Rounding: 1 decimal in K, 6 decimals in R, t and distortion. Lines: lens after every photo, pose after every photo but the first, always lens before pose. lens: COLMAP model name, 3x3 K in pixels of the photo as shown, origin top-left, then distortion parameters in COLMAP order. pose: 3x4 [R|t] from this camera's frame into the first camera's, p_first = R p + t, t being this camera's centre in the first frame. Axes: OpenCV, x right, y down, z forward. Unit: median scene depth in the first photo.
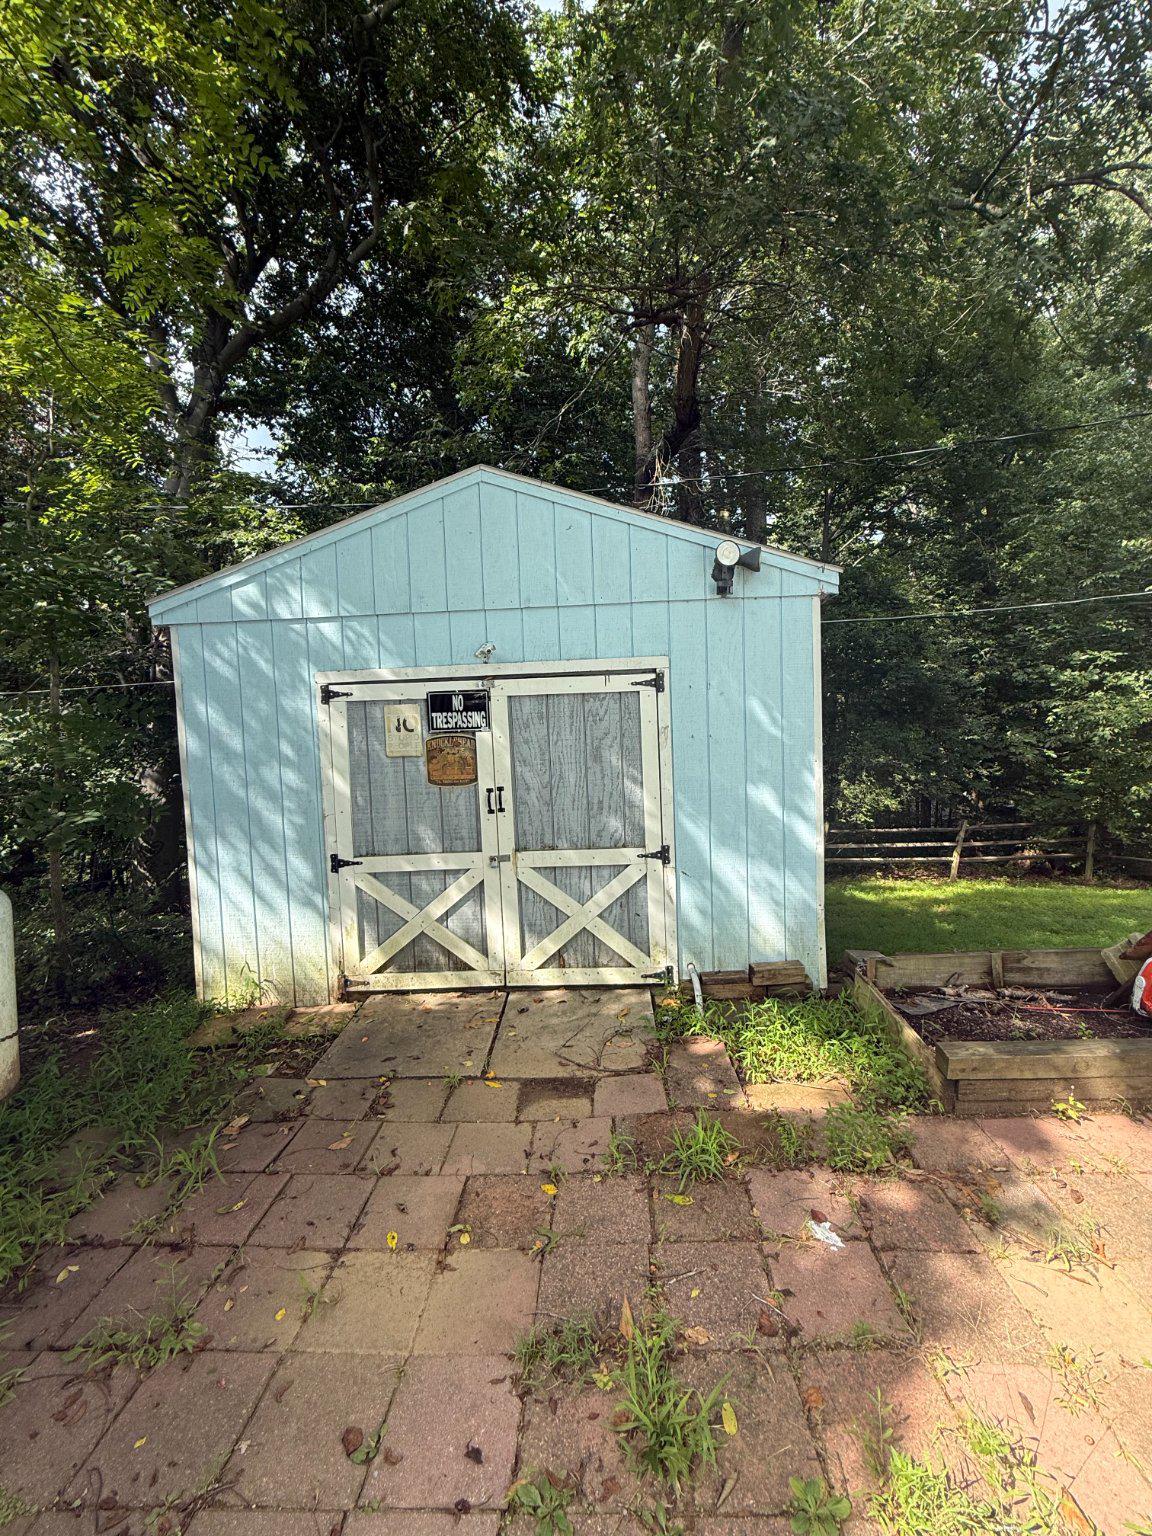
lens RADIAL K [[610.3, 0, 568.1], [0, 610.3, 771.0], [0, 0, 1]] dist [-0.001146, -0.000005]
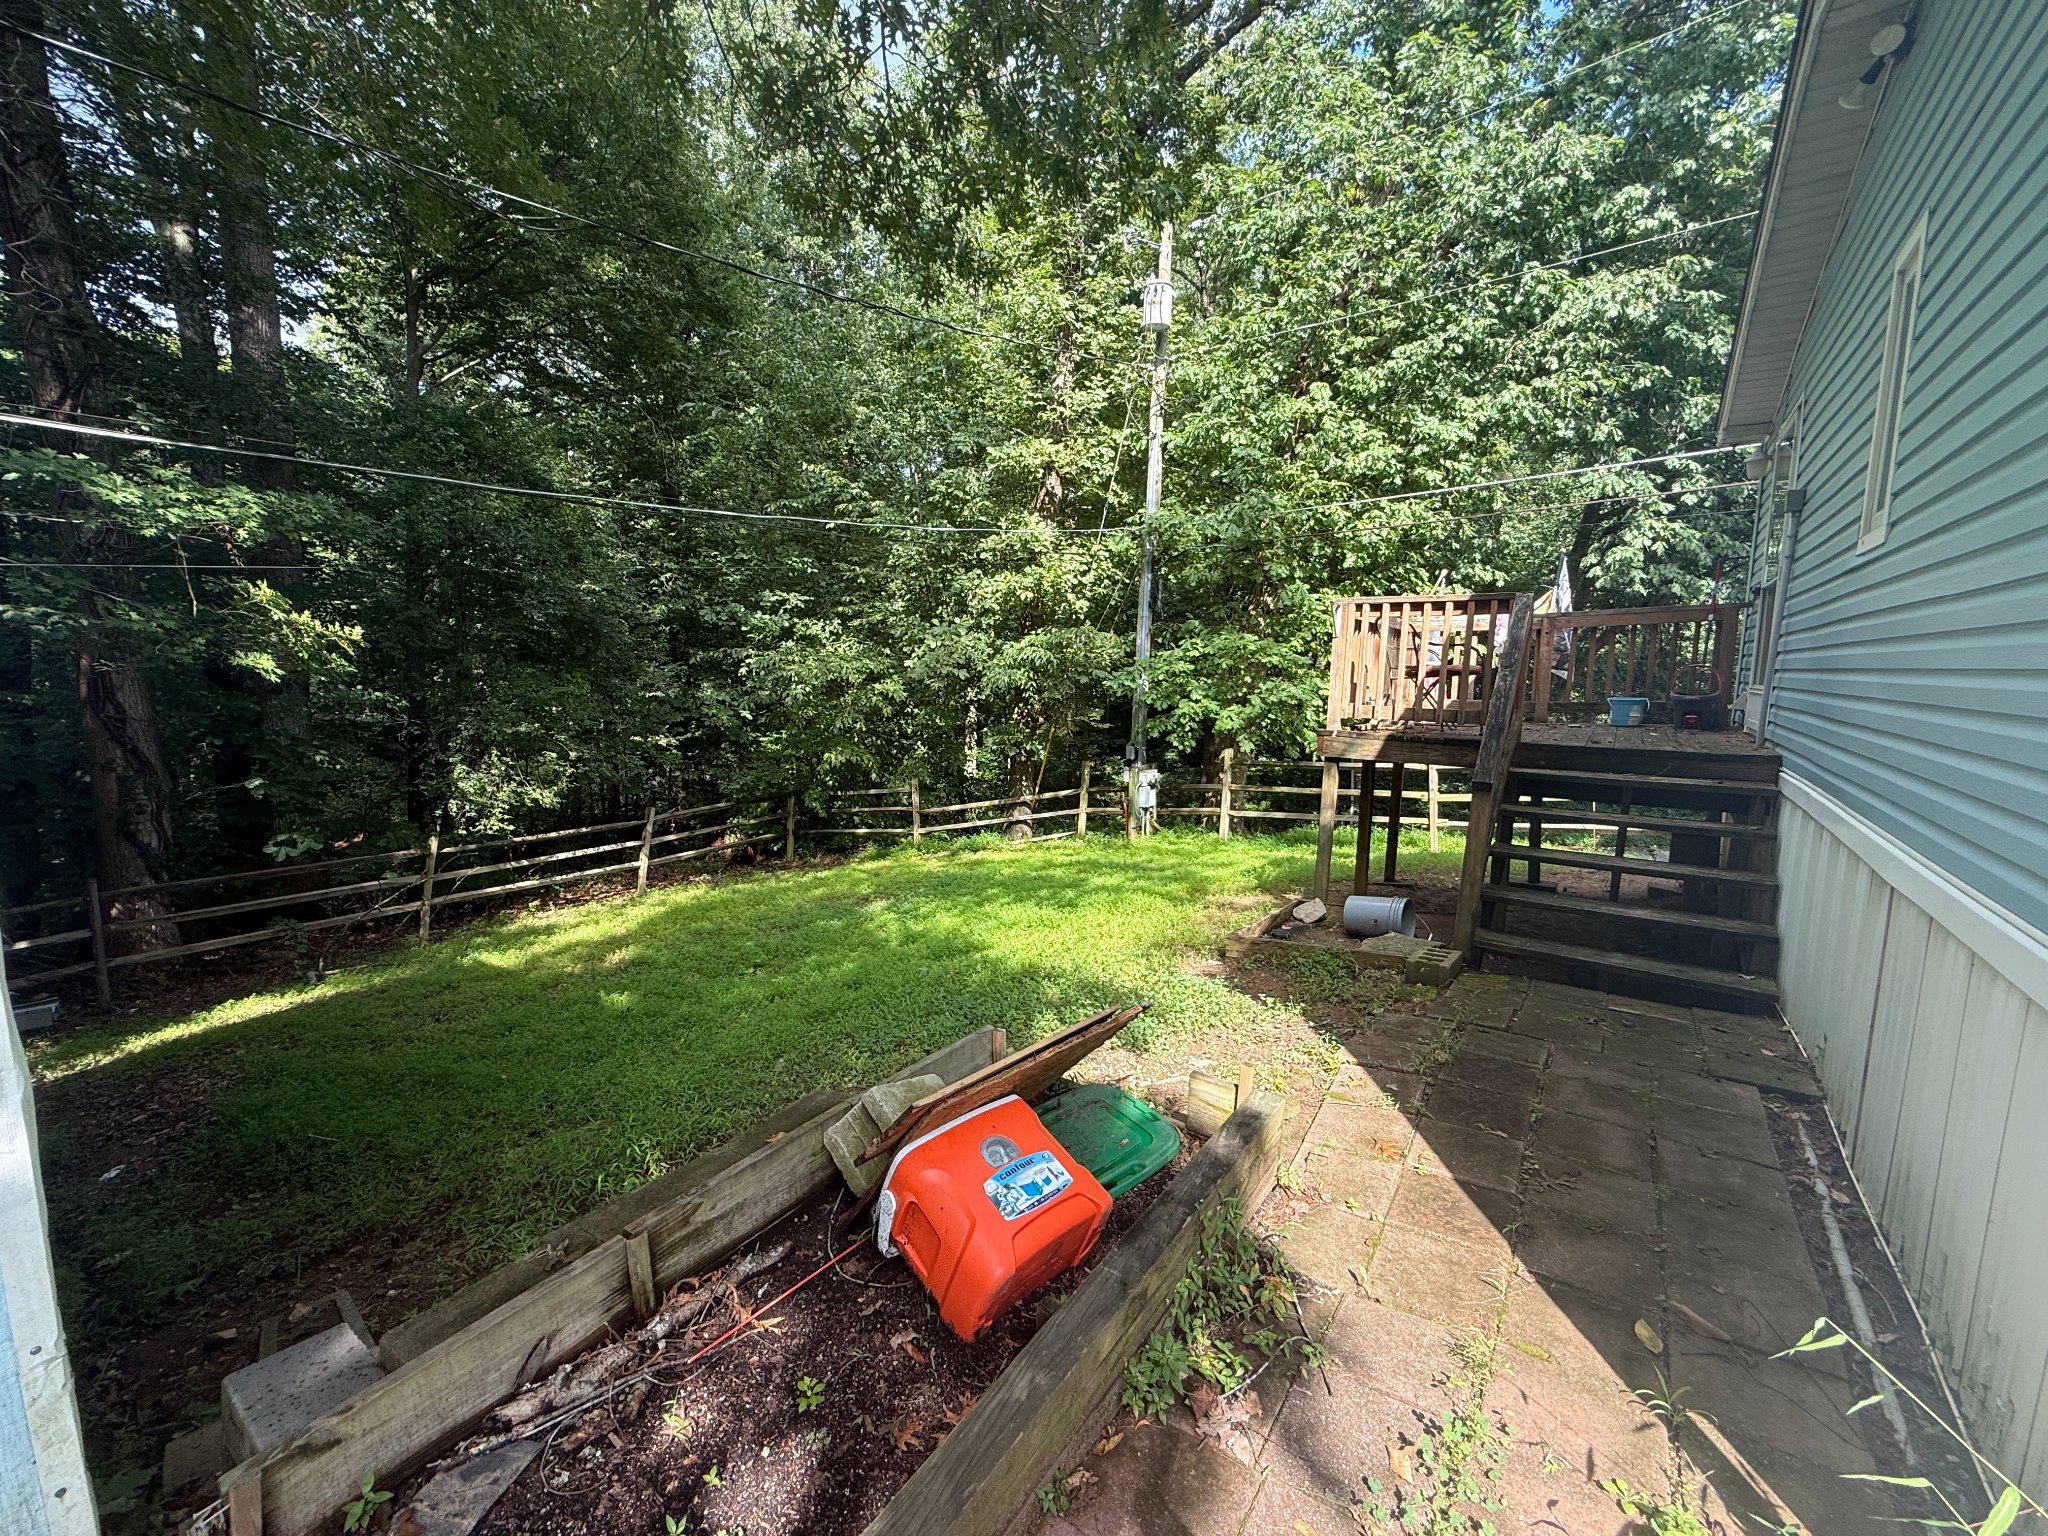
lens RADIAL K [[813.7, 0, 1024.1], [0, 813.7, 765.2], [0, 0, 1]] dist [-0.001146, -0.000005]
pose [[0.545359, -0.064143, 0.835745, 0.087633], [0.030942, 0.997929, 0.056400, -0.011278], [-0.837631, -0.004899, 0.546214, 0.103029]]
